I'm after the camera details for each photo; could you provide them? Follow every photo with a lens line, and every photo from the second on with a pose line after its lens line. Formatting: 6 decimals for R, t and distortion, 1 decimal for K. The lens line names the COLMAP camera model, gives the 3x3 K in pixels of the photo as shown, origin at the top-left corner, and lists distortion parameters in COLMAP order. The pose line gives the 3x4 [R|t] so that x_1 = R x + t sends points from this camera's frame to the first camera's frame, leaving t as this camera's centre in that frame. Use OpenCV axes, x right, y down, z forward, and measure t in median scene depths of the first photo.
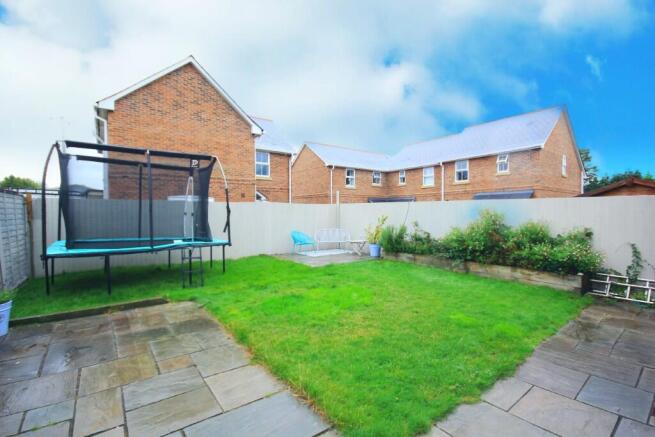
lens RADIAL K [[304.7, 0, 329.6], [0, 304.7, 223.9], [0, 0, 1]] dist [0.003593, -0.001651]
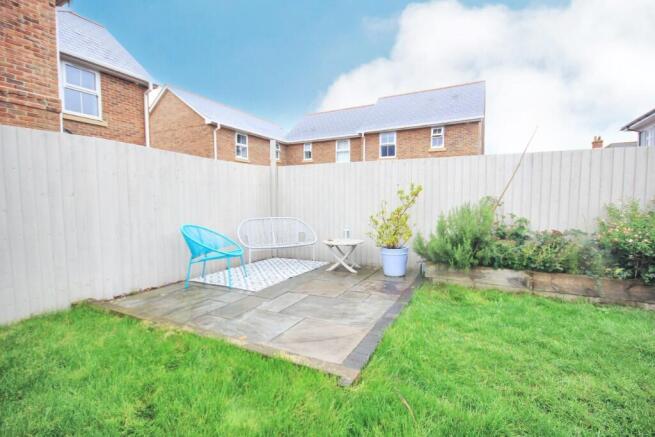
lens RADIAL K [[304.7, 0, 332.9], [0, 304.7, 223.9], [0, 0, 1]] dist [0.003593, -0.001651]
pose [[0.901294, -0.028362, 0.432279, -0.059634], [0.012518, 0.999143, 0.039453, 0.005421], [-0.433027, -0.030147, 0.900877, 0.293090]]
